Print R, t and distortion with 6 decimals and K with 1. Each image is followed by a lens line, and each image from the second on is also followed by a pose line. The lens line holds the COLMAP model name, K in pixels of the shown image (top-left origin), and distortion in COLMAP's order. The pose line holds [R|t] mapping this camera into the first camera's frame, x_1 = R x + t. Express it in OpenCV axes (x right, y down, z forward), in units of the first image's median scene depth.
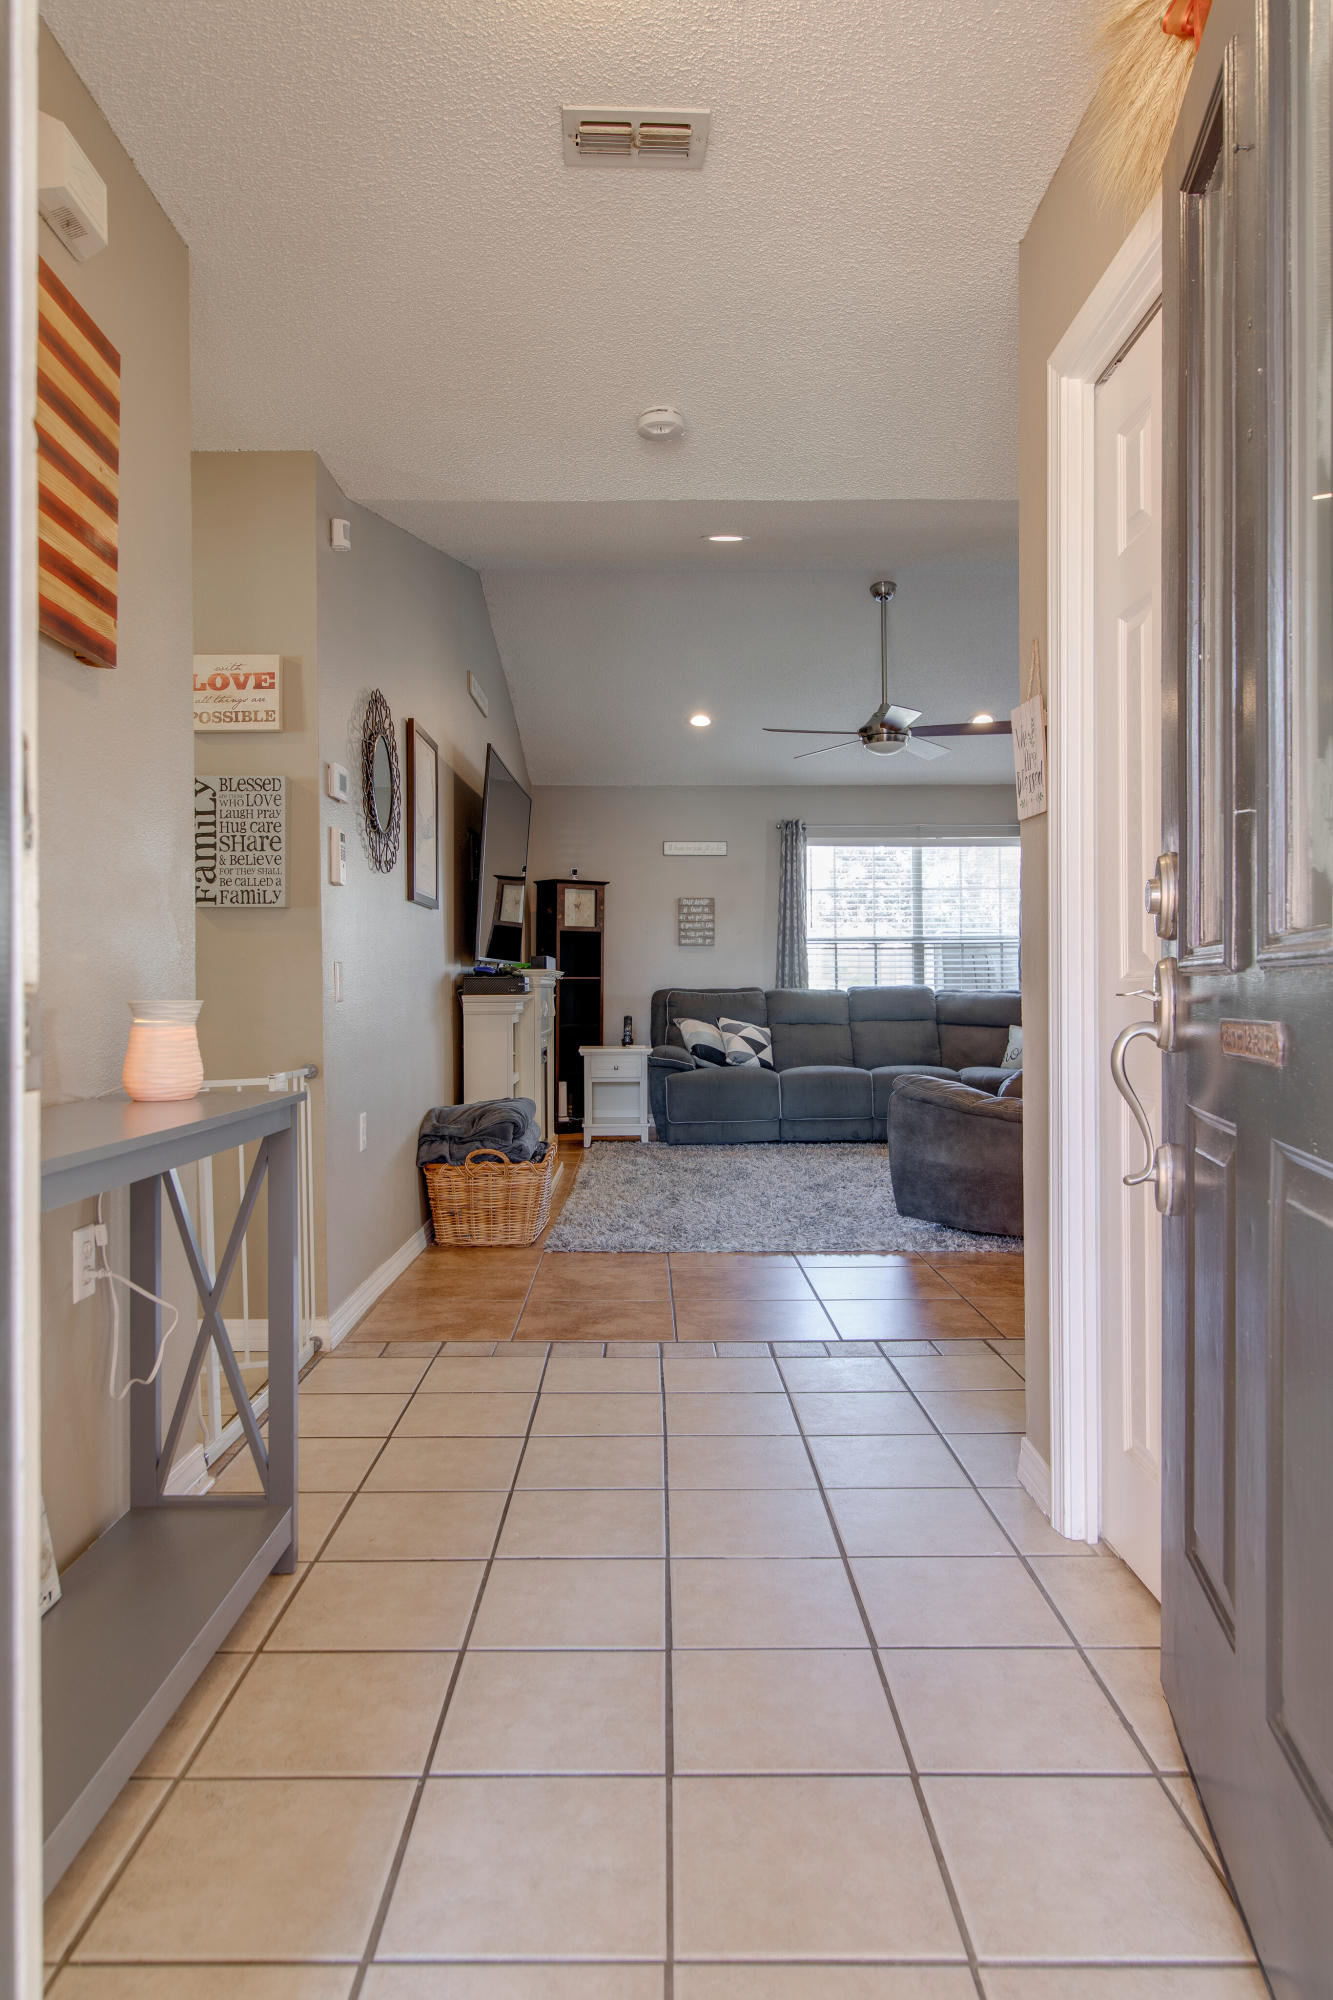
lens RADIAL K [[1334.1, 0, 666.5], [0, 1334.1, 1000.0], [0, 0, 1]] dist [0.000110, 0.000057]
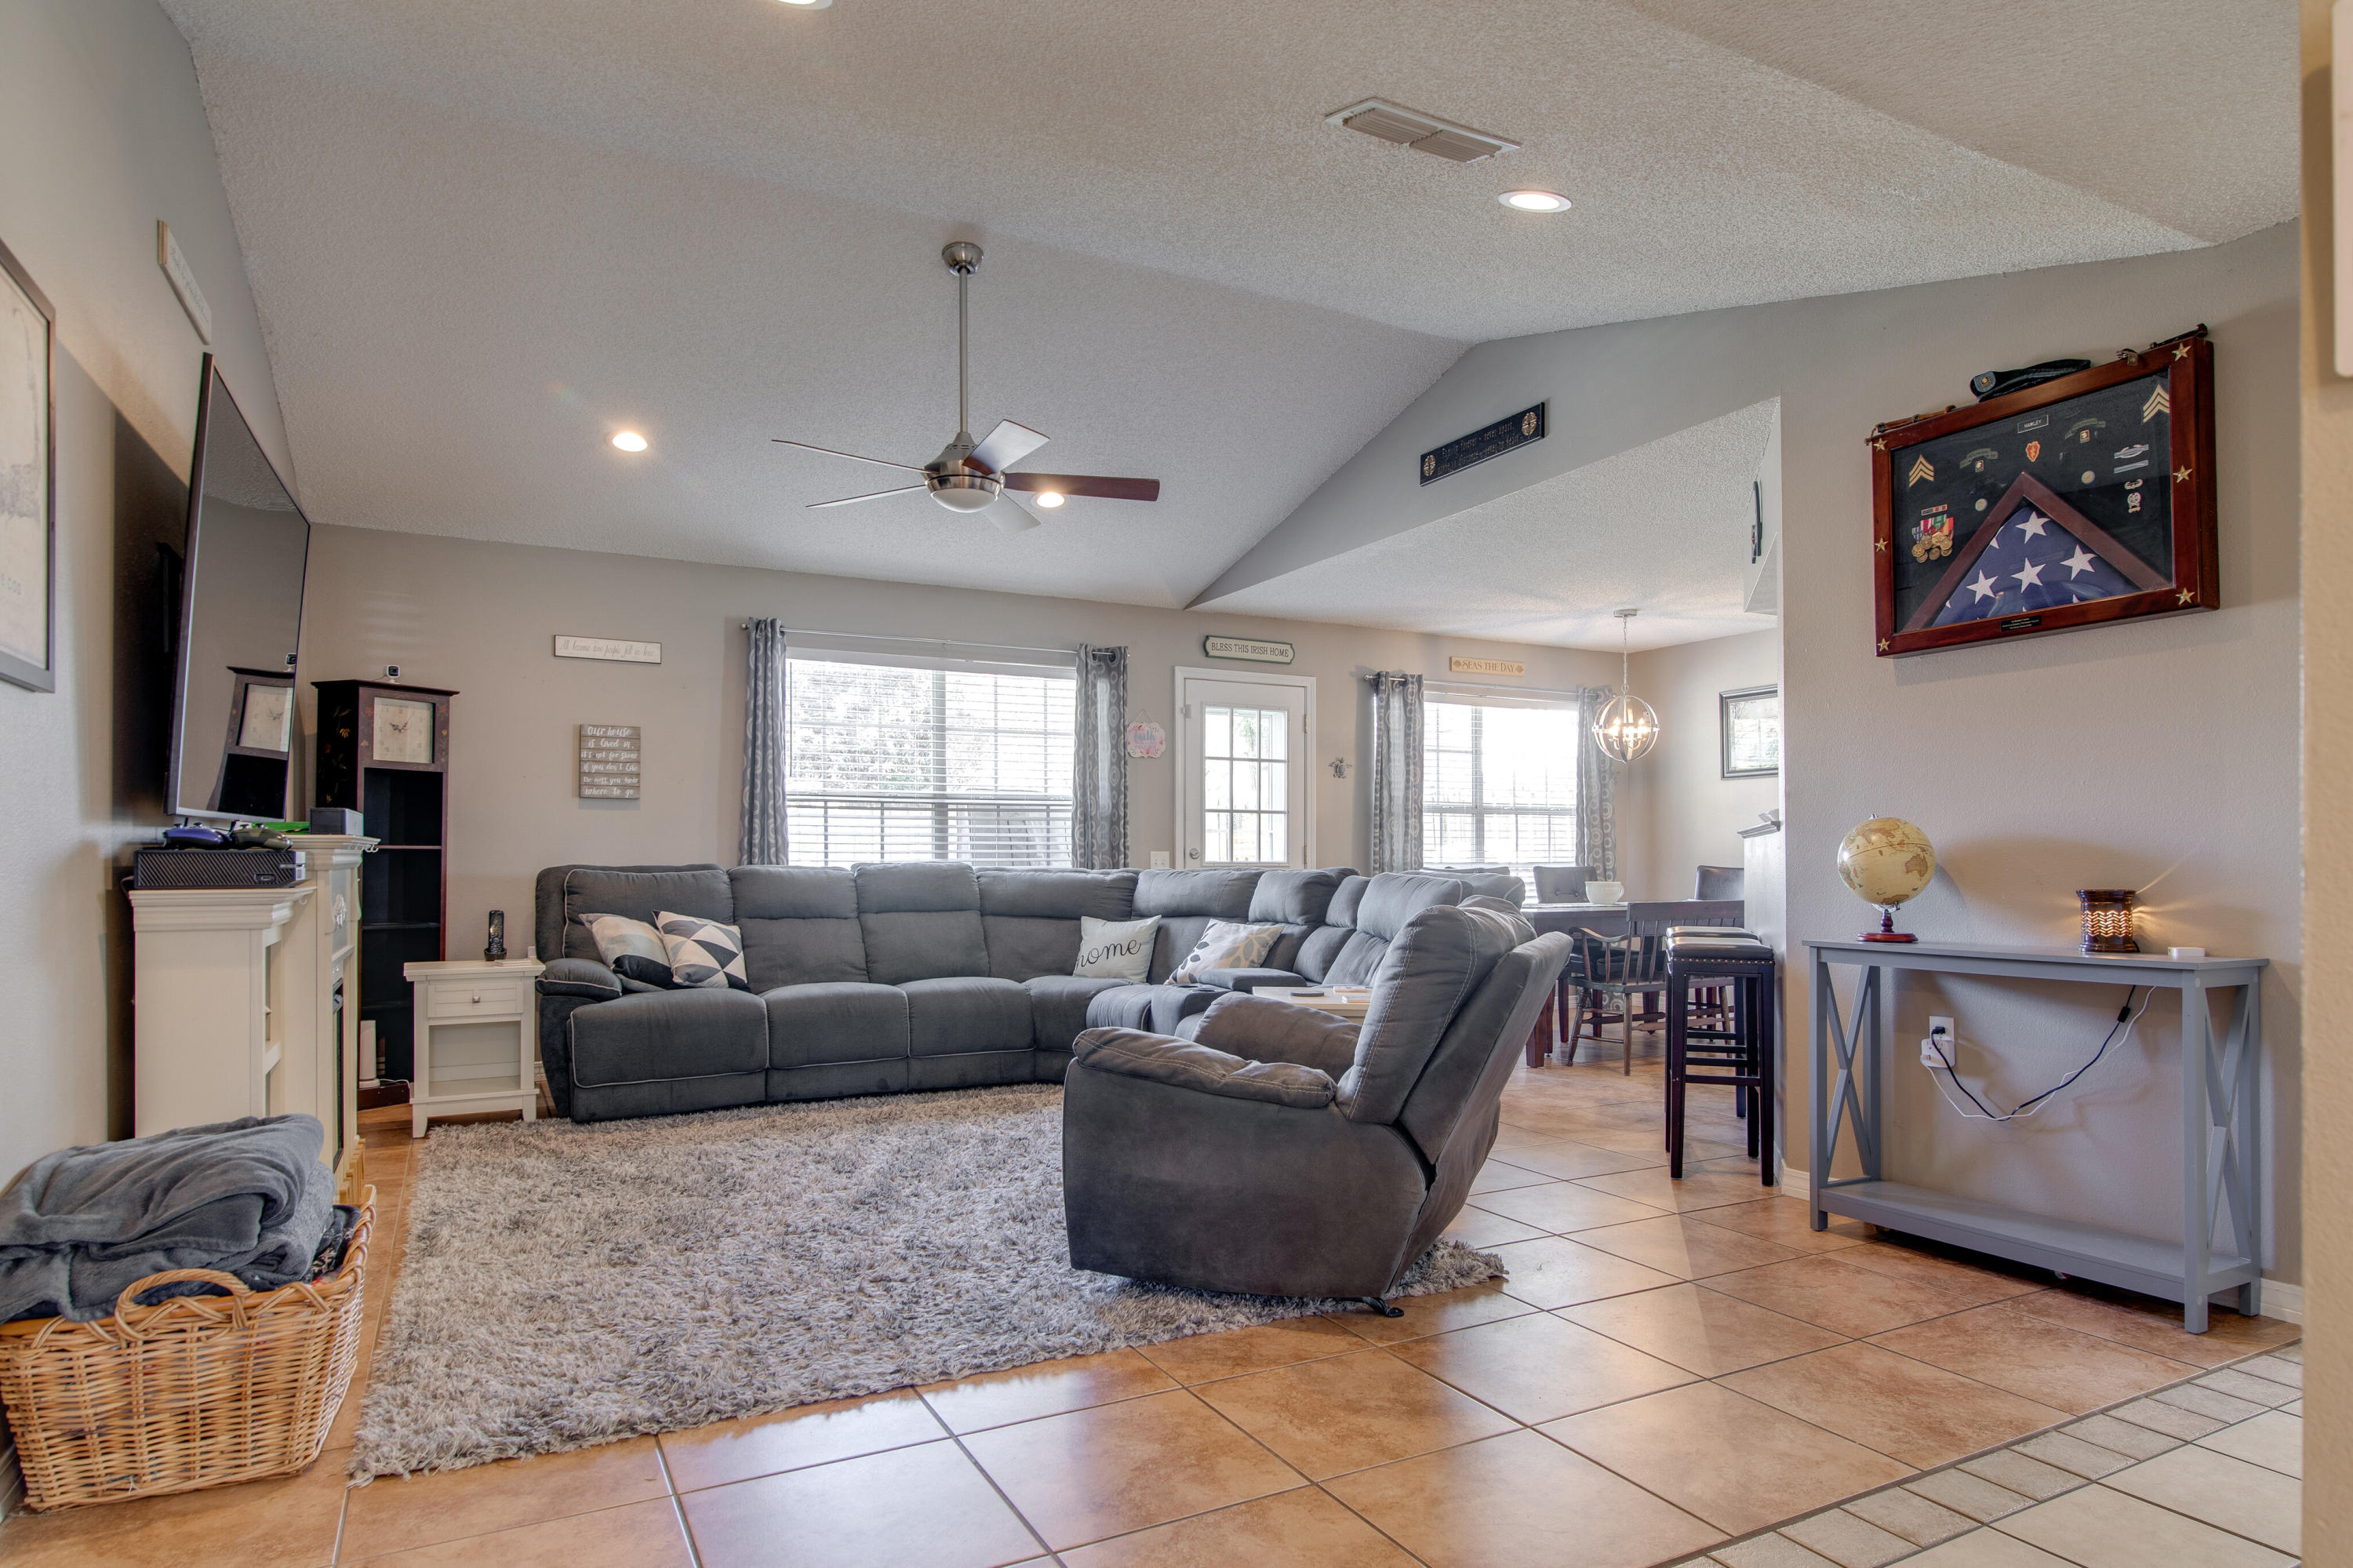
lens RADIAL K [[1366.7, 0, 1227.5], [0, 1366.7, 851.0], [0, 0, 1]] dist [0.001072, 0.001208]
pose [[0.879300, 0.005852, 0.476232, -0.033450], [-0.000675, 0.999939, -0.011040, -0.008940], [-0.476268, 0.009385, 0.879250, 0.299170]]
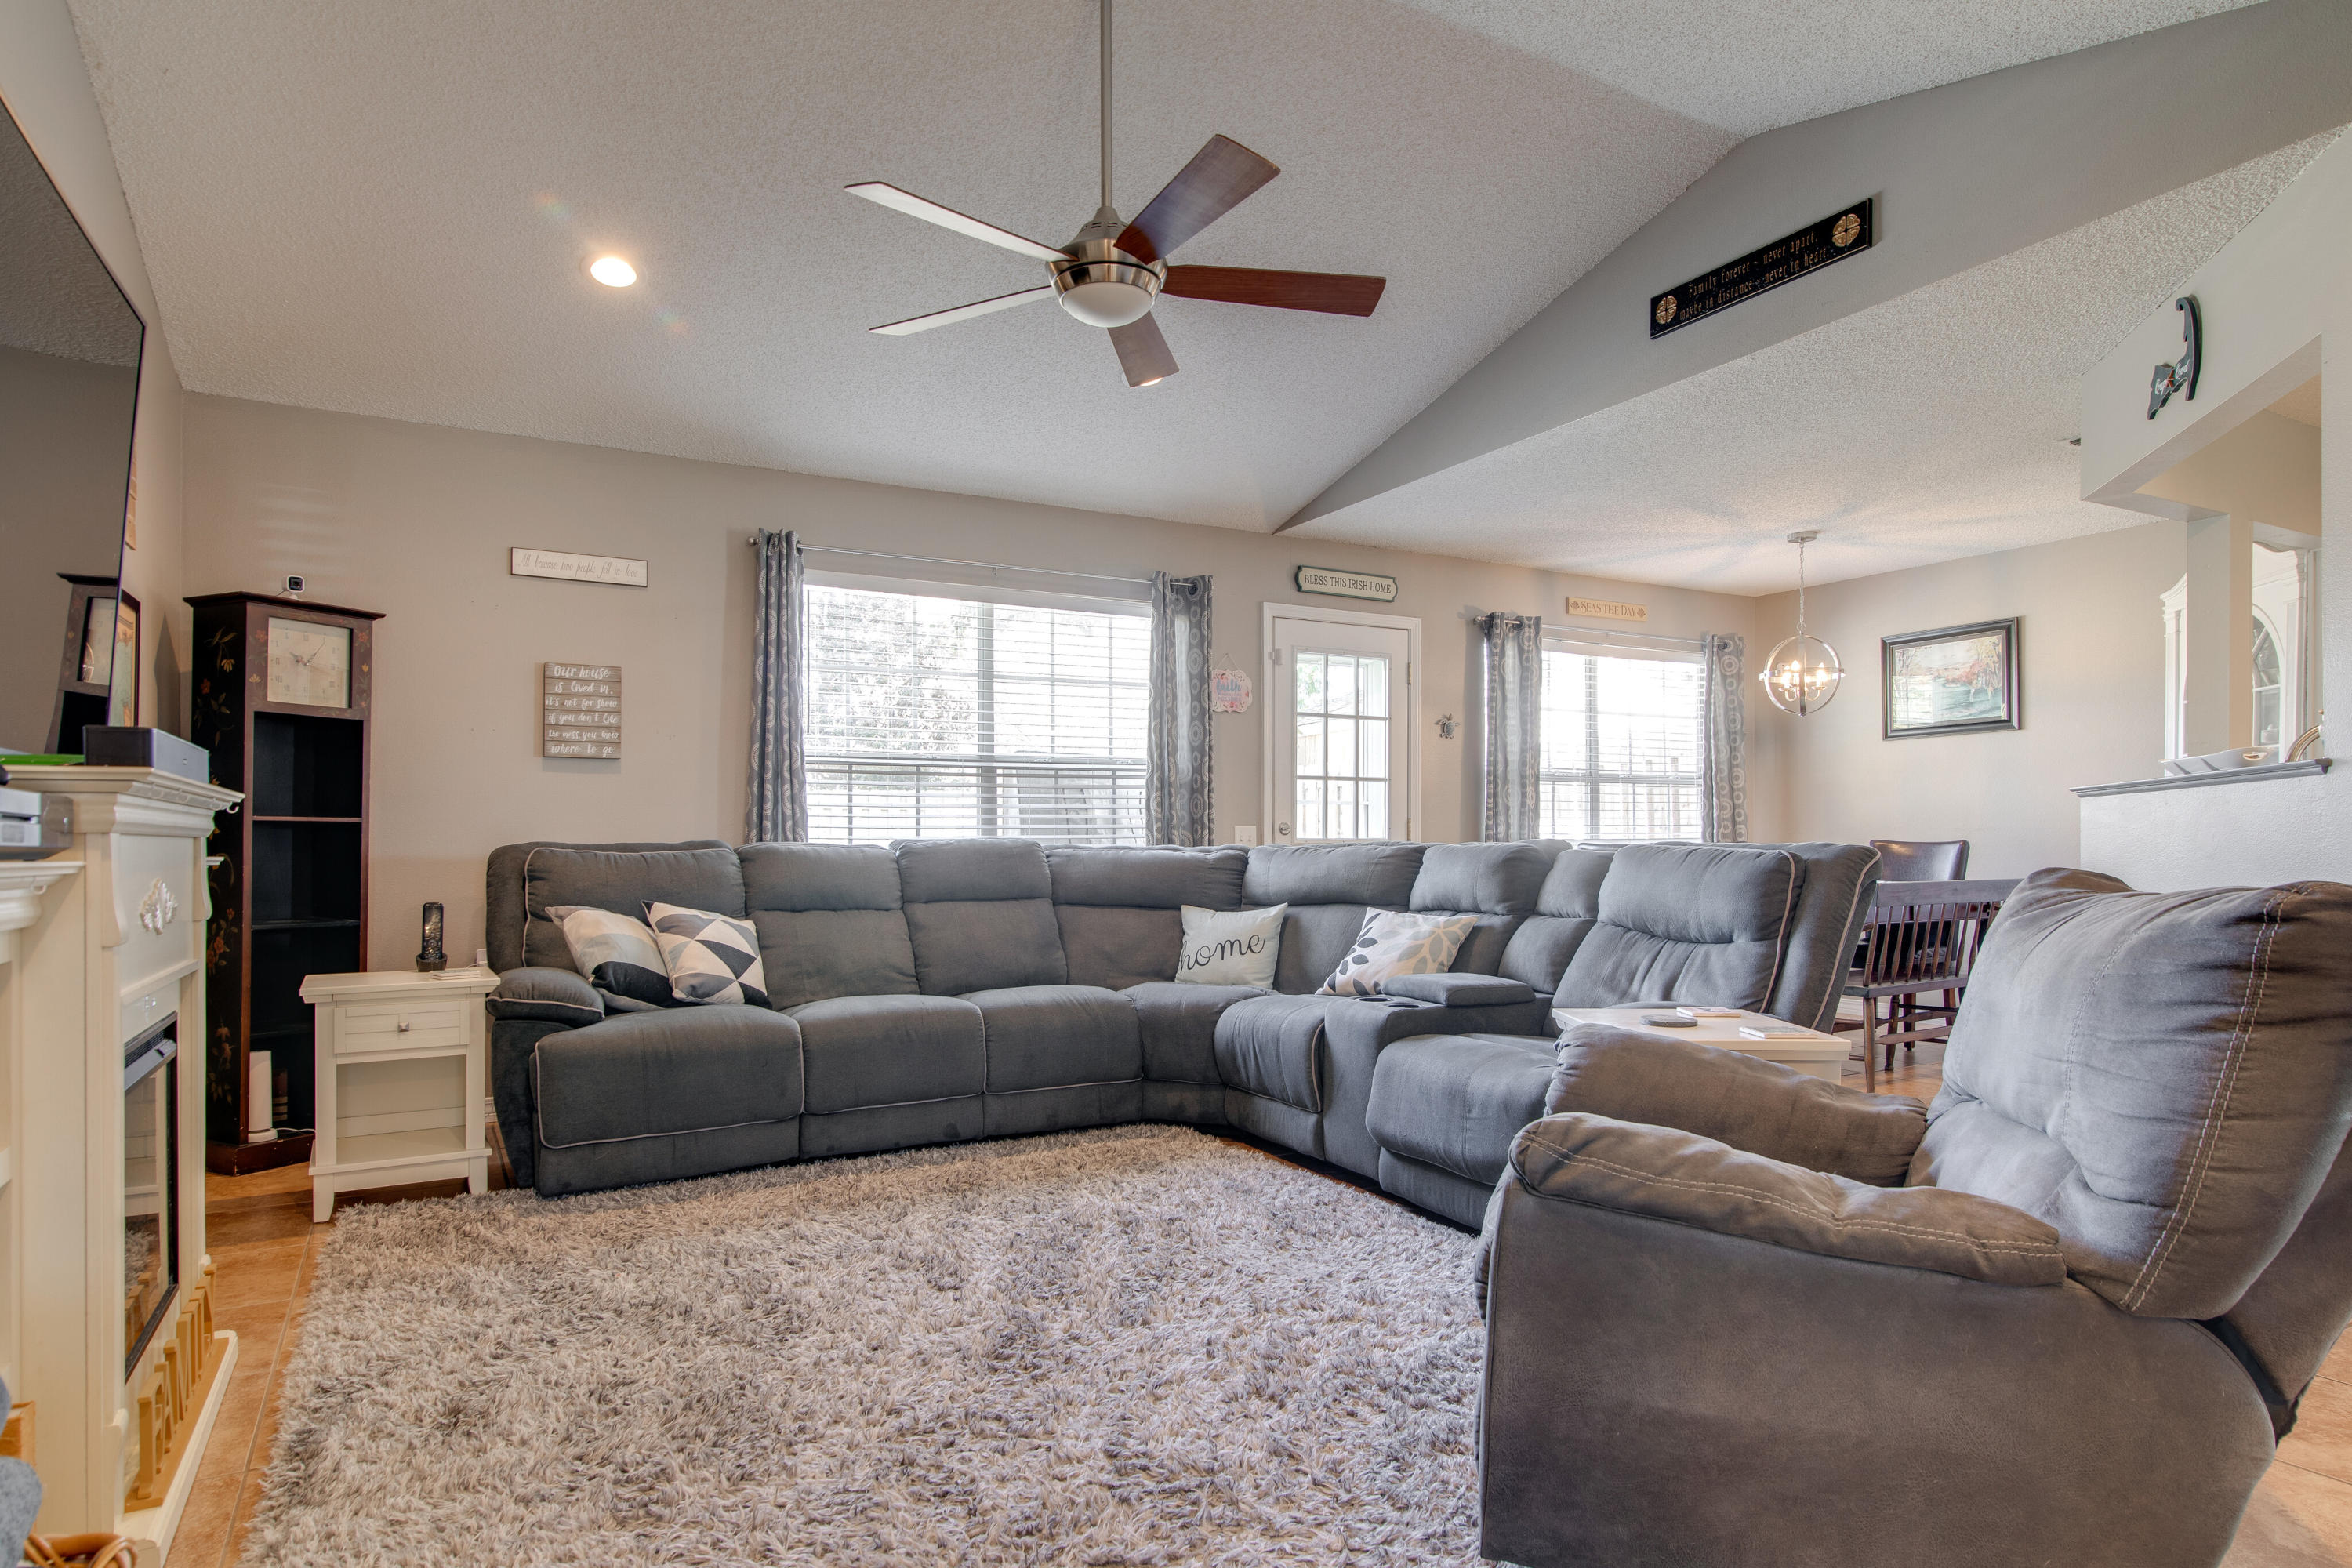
lens RADIAL K [[1314.7, 0, 1172.7], [0, 1314.7, 827.7], [0, 0, 1]] dist [-0.001234, 0.000241]
pose [[0.873910, 0.005150, 0.486061, -0.026963], [0.005599, 0.999771, -0.020659, -0.003067], [-0.486056, 0.020775, 0.873681, 0.504297]]
